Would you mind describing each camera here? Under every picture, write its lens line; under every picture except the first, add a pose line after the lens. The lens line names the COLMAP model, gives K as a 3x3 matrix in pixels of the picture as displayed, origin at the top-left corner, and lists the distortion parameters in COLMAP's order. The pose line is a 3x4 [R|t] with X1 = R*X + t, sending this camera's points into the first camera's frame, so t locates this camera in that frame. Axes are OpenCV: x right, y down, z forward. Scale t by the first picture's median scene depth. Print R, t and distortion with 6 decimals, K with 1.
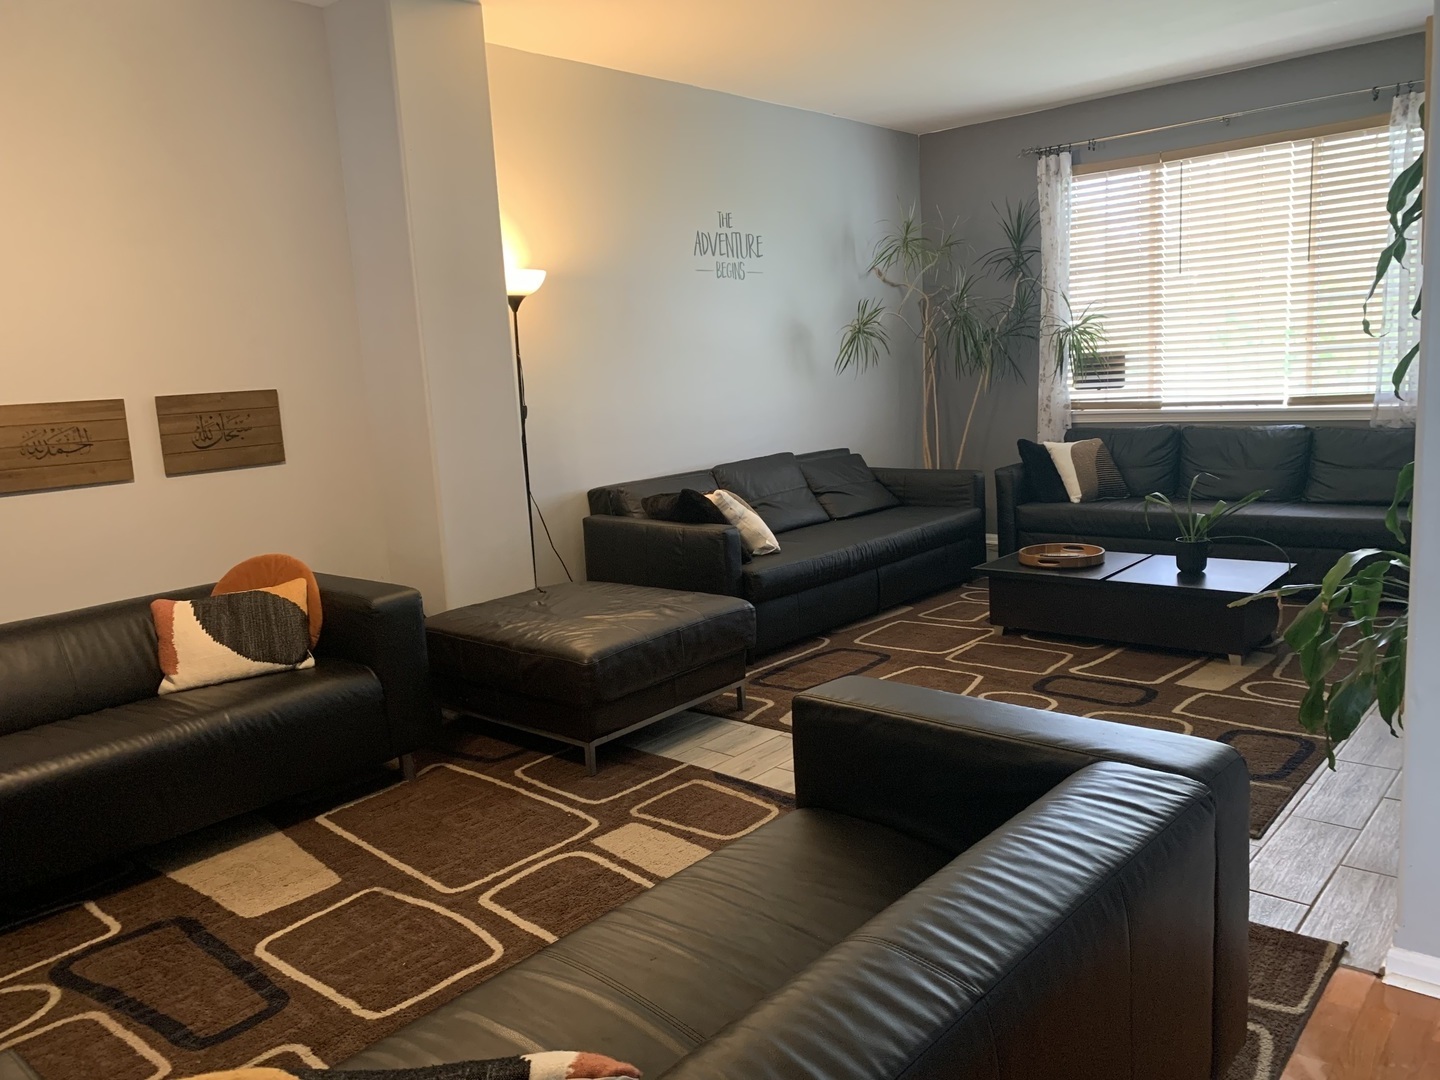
lens RADIAL K [[1097.2, 0, 731.7], [0, 1097.2, 536.8], [0, 0, 1]] dist [0.048359, -0.057882]
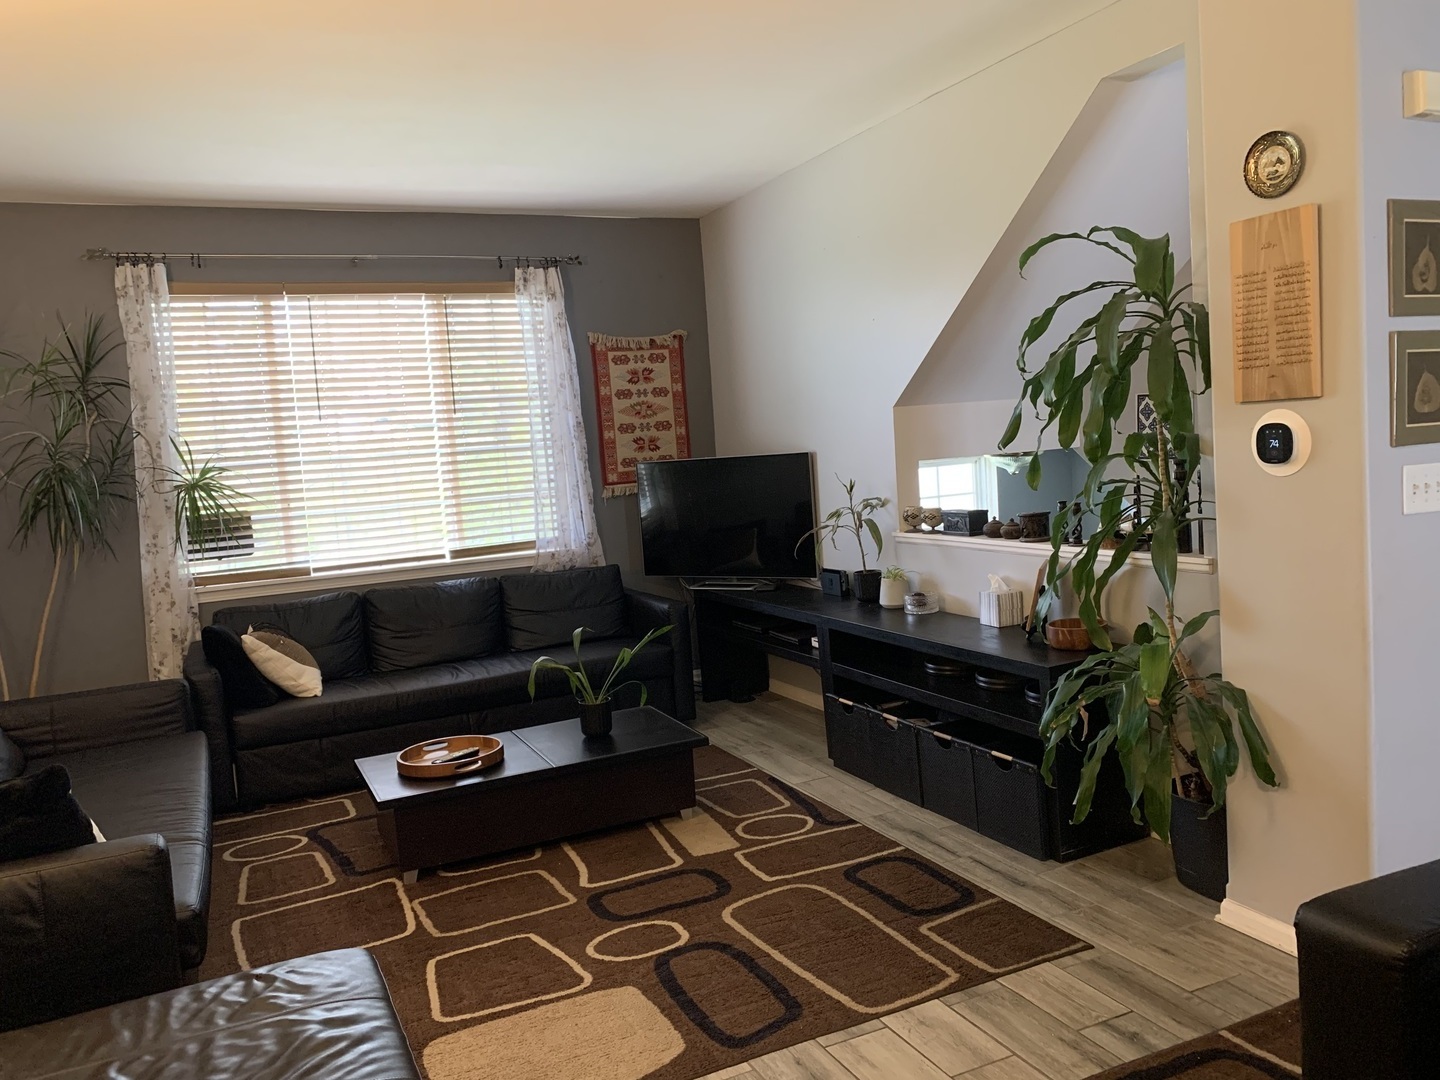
lens RADIAL K [[1097.2, 0, 710.5], [0, 1097.2, 541.5], [0, 0, 1]] dist [0.048359, -0.057882]
pose [[0.418897, -0.054013, 0.906426, -0.295635], [0.188737, 0.981607, -0.028730, -0.068140], [-0.888202, 0.183111, 0.421387, 0.418910]]
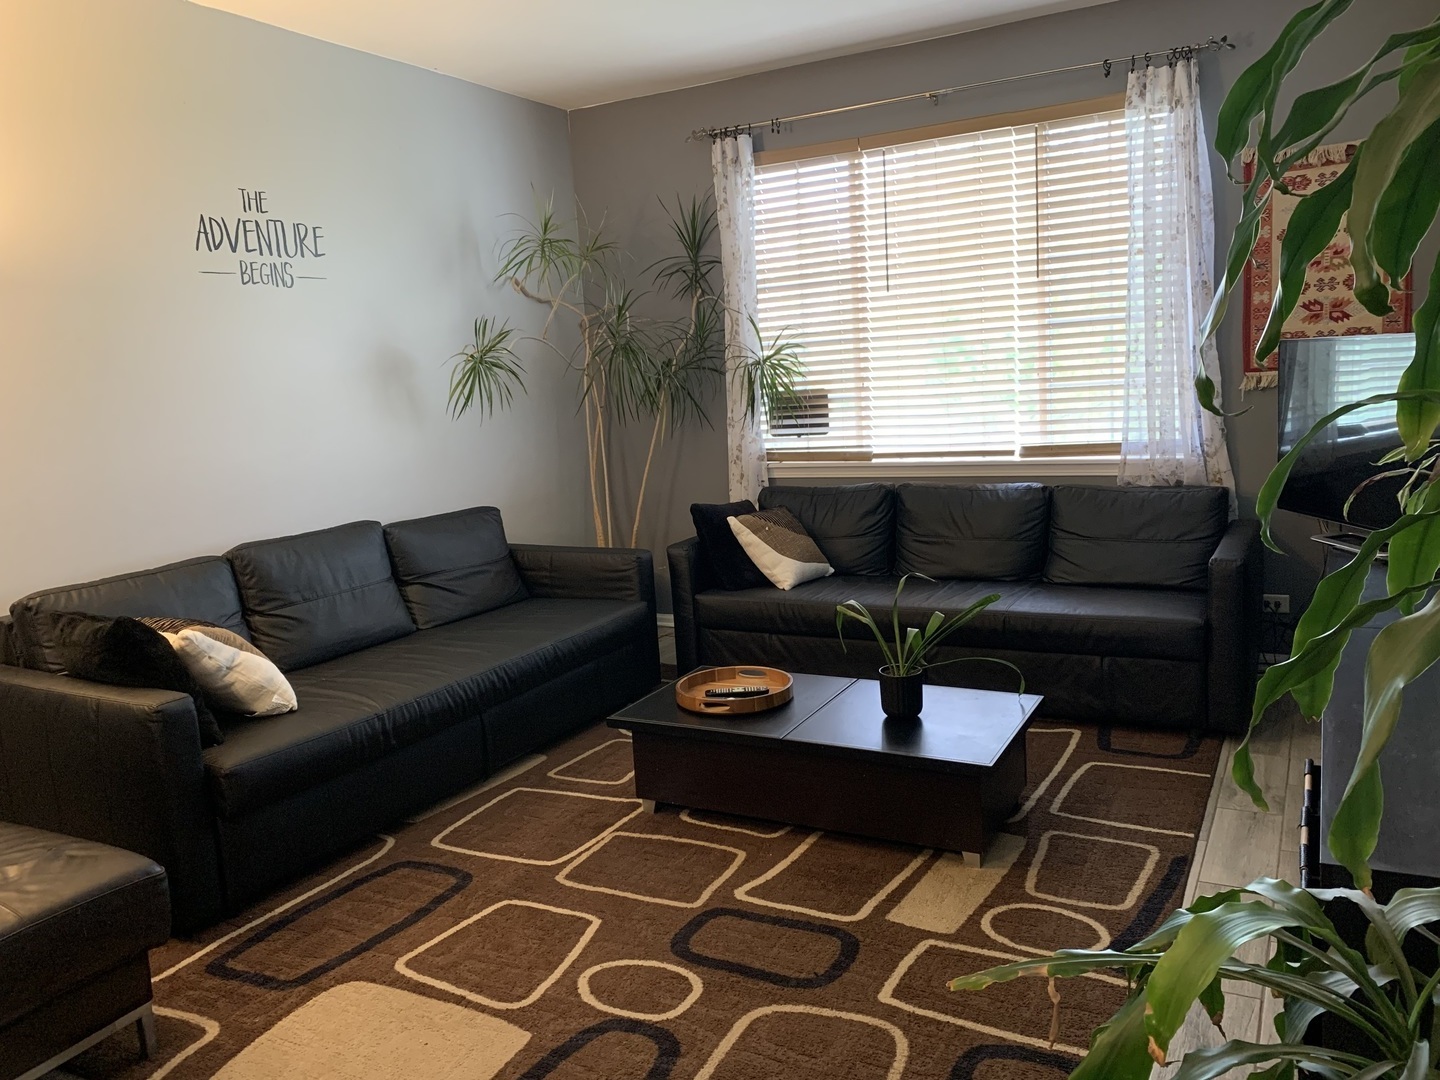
lens RADIAL K [[1097.2, 0, 726.3], [0, 1097.2, 533.8], [0, 0, 1]] dist [0.048359, -0.057882]
pose [[0.977682, -0.032506, 0.207562, 0.137556], [0.037128, 0.999141, -0.018410, -0.061062], [-0.206786, 0.025705, 0.978049, 0.287918]]
